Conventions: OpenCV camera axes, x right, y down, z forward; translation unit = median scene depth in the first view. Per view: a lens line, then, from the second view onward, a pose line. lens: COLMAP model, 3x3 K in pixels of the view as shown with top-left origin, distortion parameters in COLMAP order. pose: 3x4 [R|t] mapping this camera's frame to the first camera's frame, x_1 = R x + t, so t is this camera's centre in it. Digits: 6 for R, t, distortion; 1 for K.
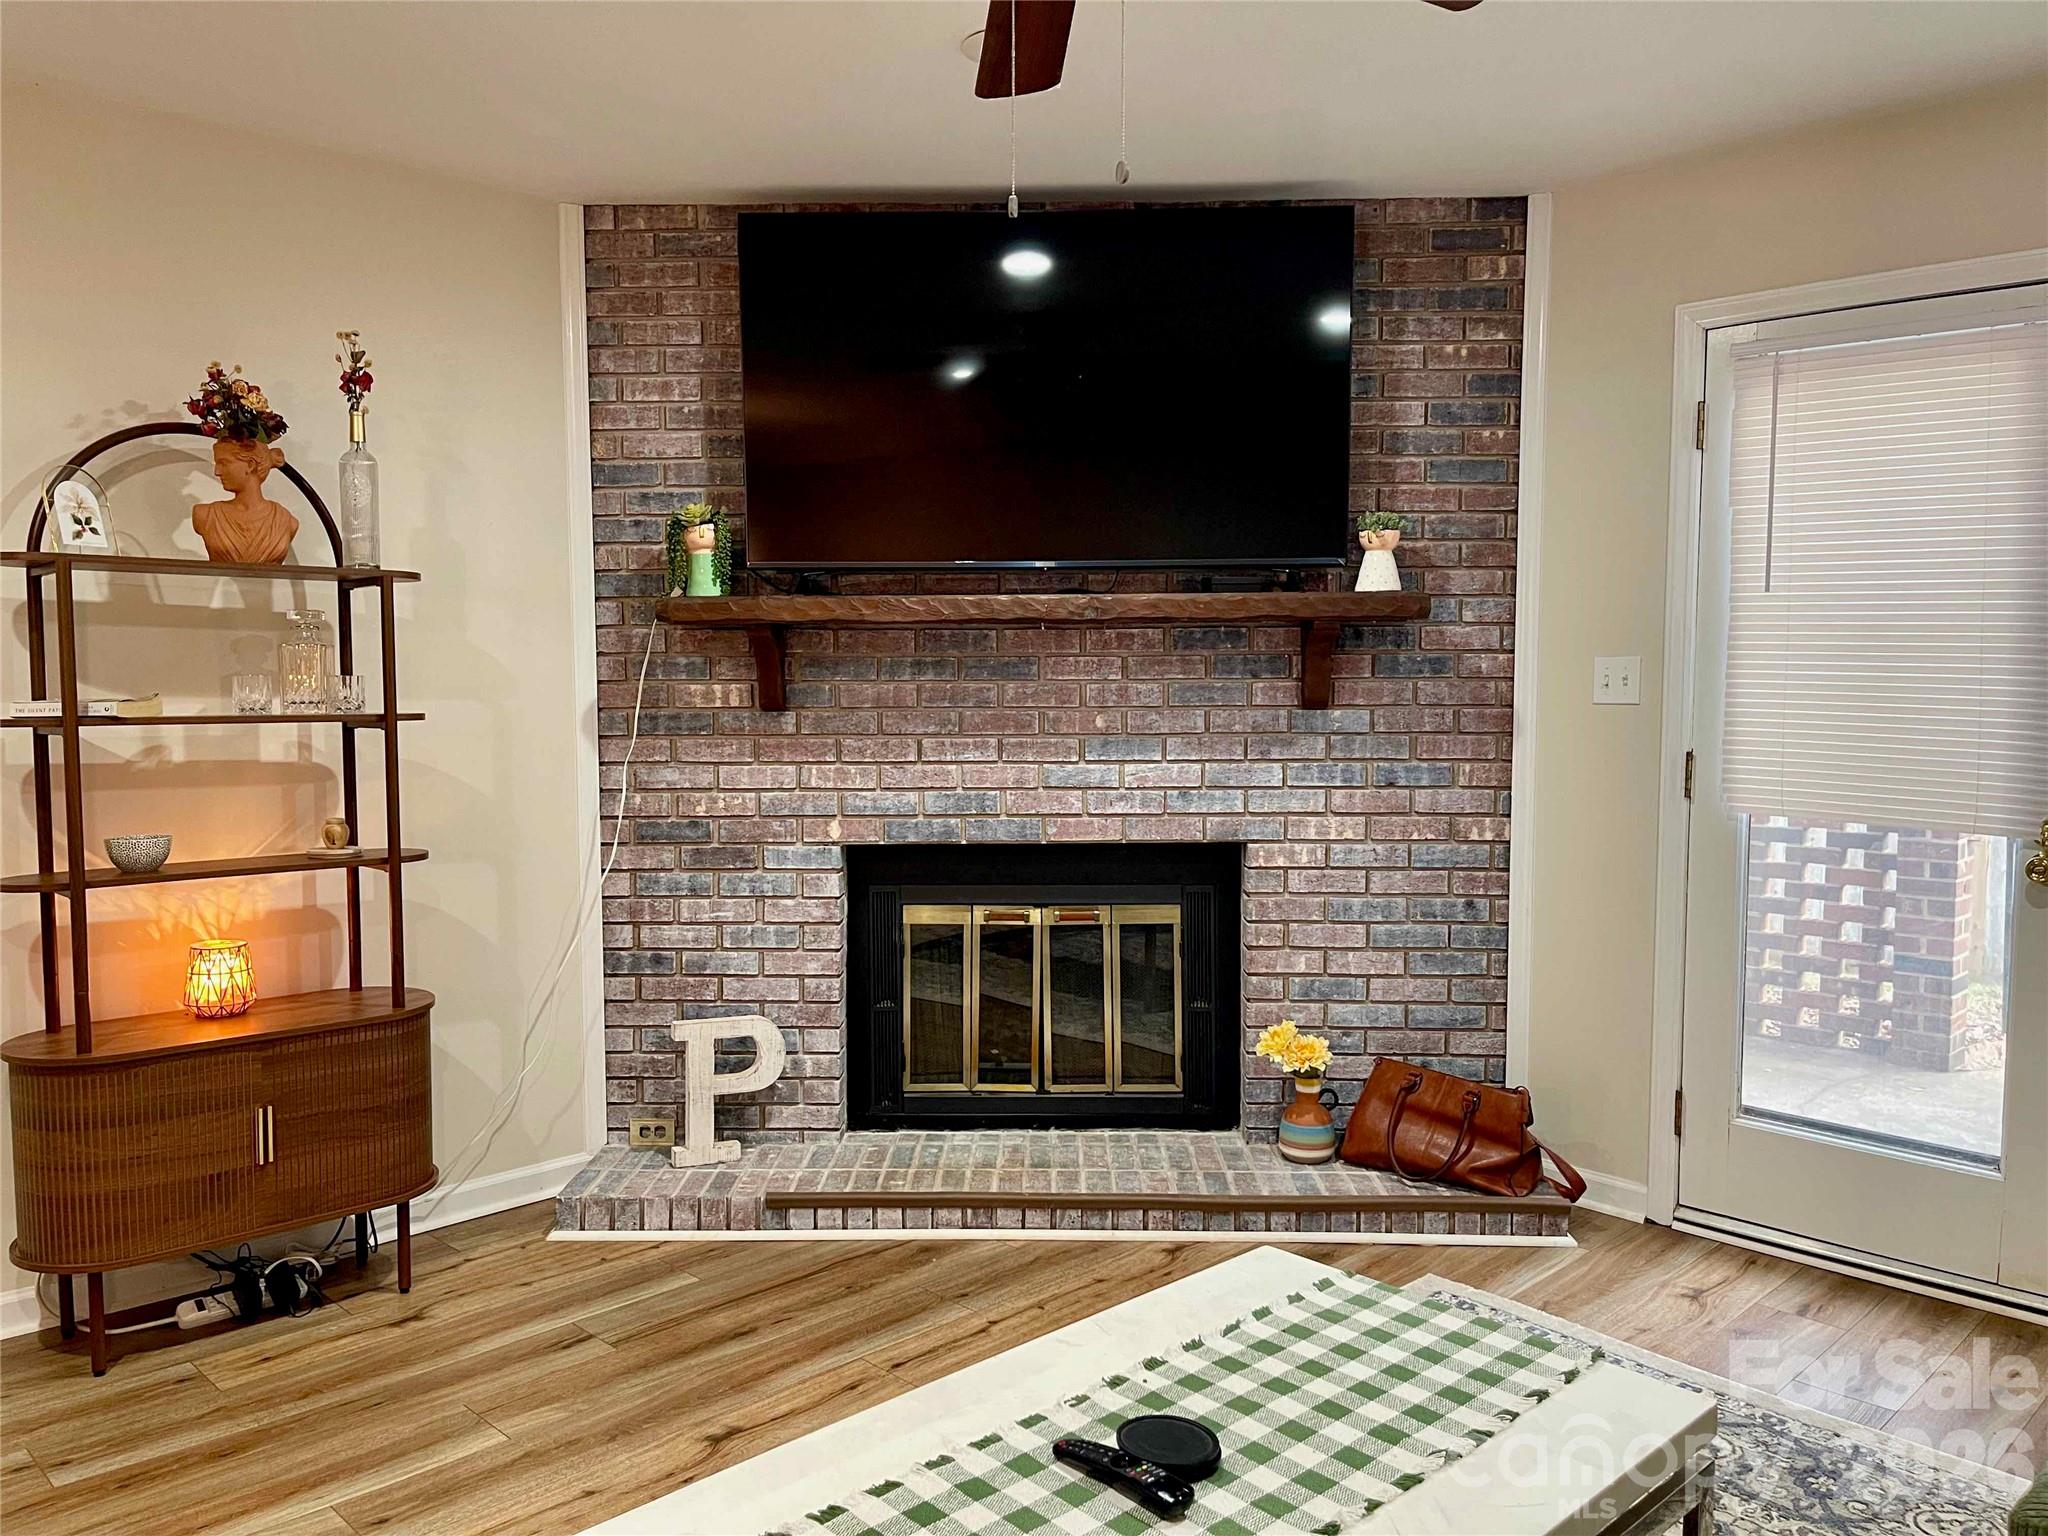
lens RADIAL K [[1538.8, 0, 1006.5], [0, 1538.8, 771.2], [0, 0, 1]] dist [0.070997, -0.088953]
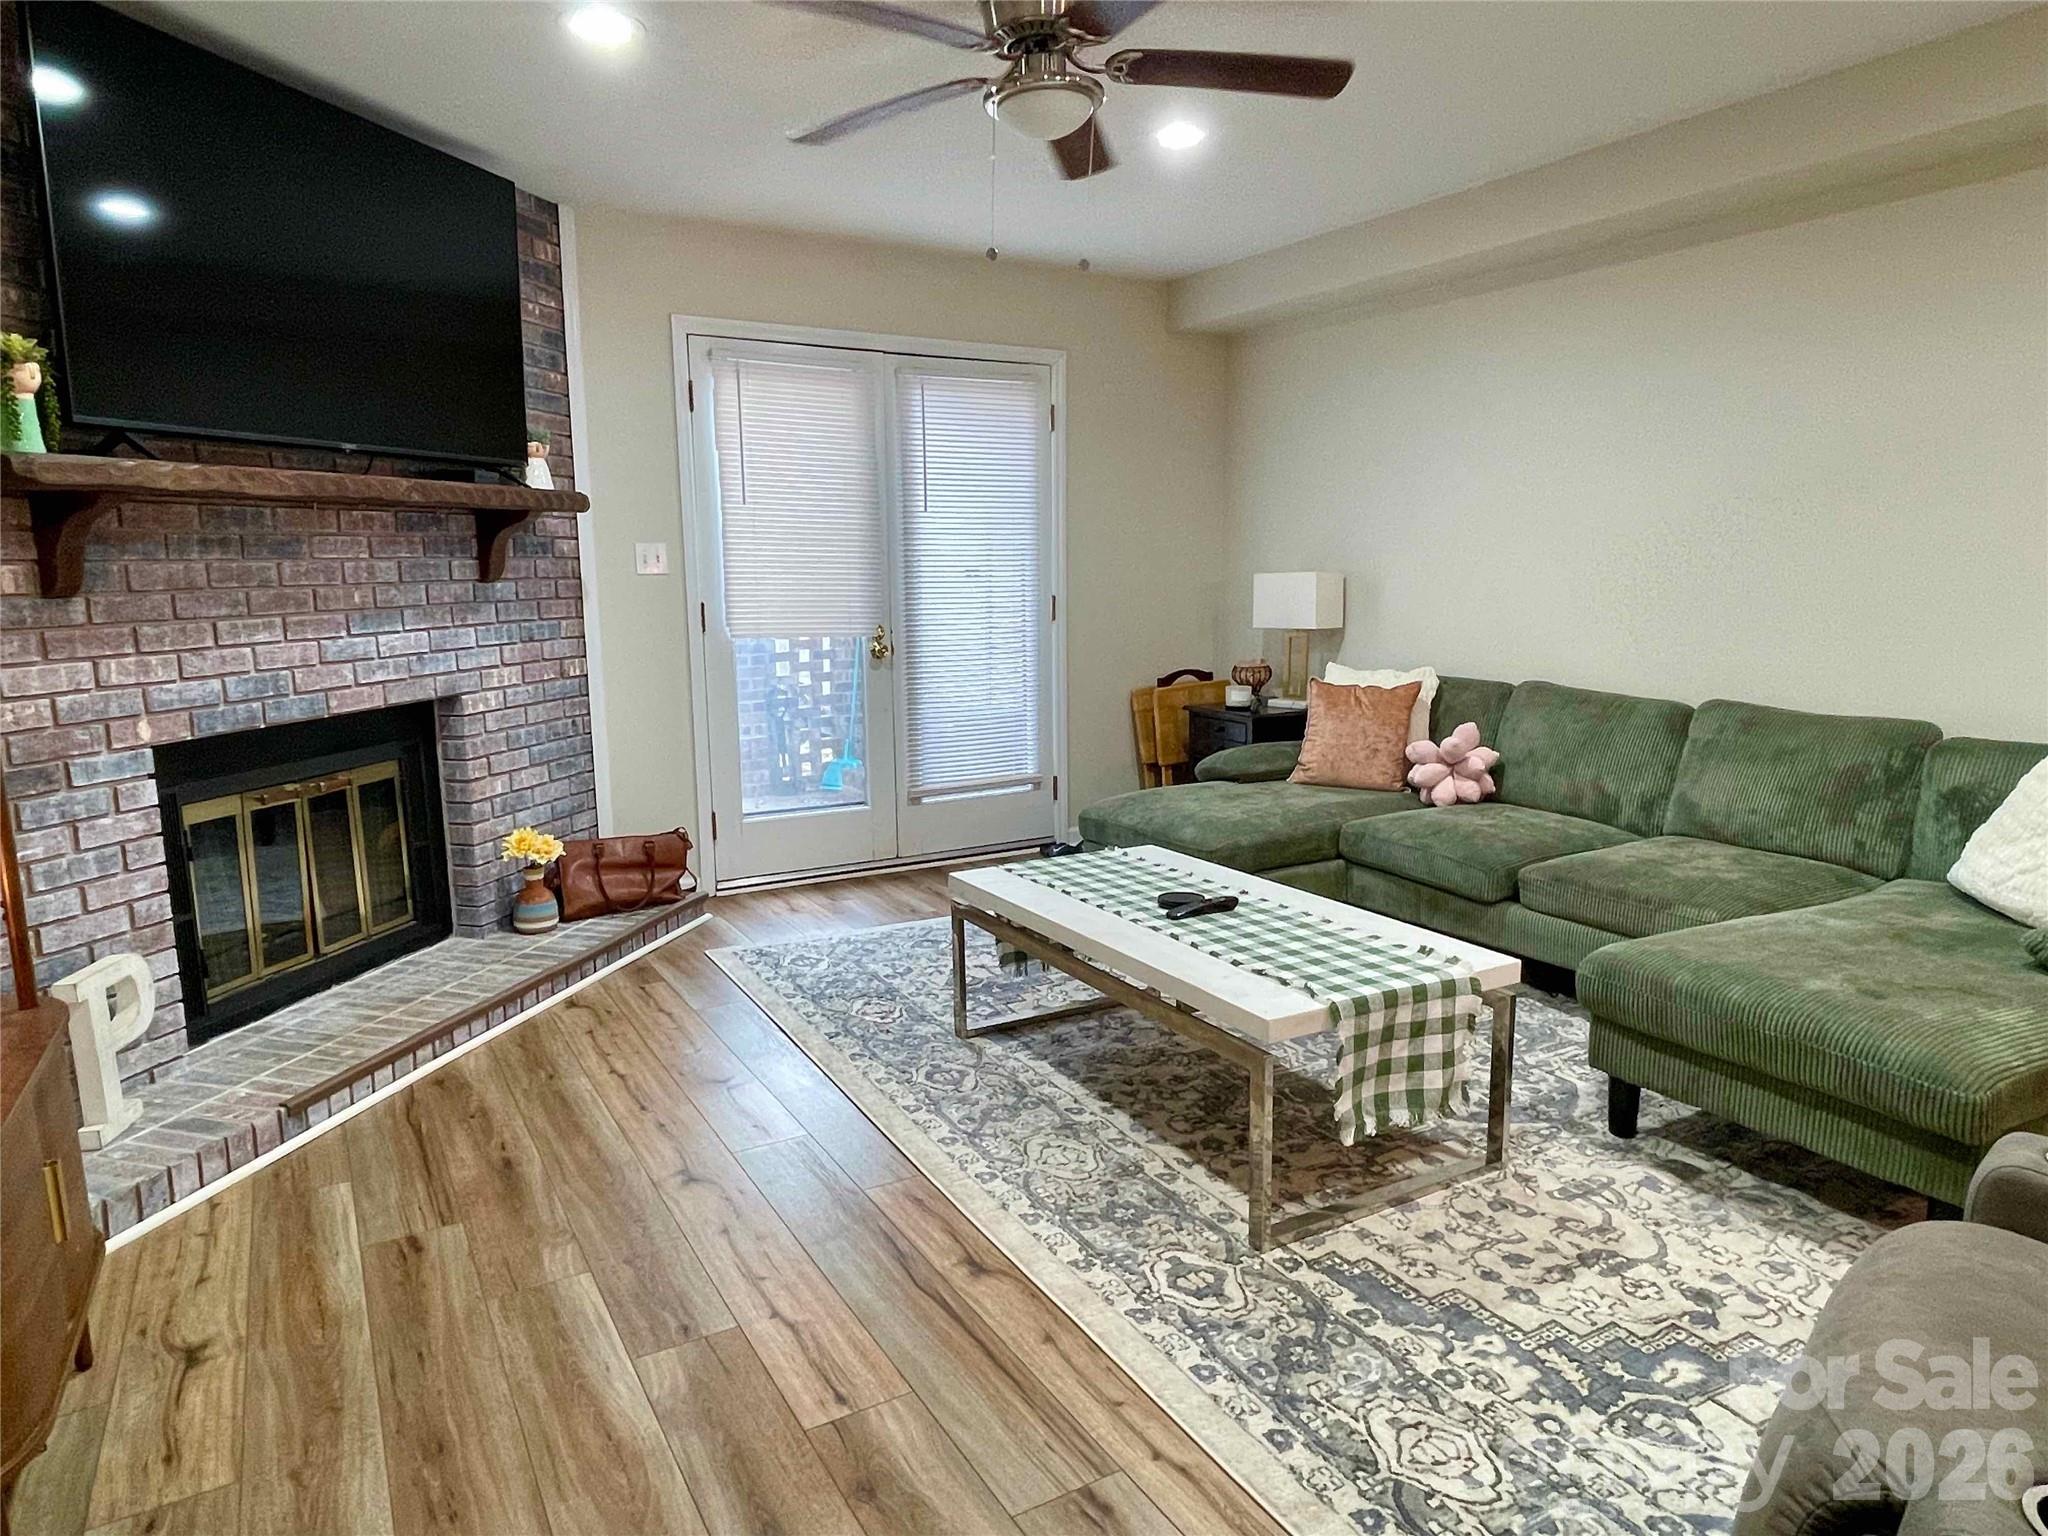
lens RADIAL K [[1249.7, 0, 1014.1], [0, 1249.7, 780.5], [0, 0, 1]] dist [-0.008909, -0.014160]
pose [[0.240665, -0.168500, 0.955870, -0.689748], [0.074766, 0.985108, 0.154829, -0.006608], [-0.967724, 0.034205, 0.249679, 0.342824]]
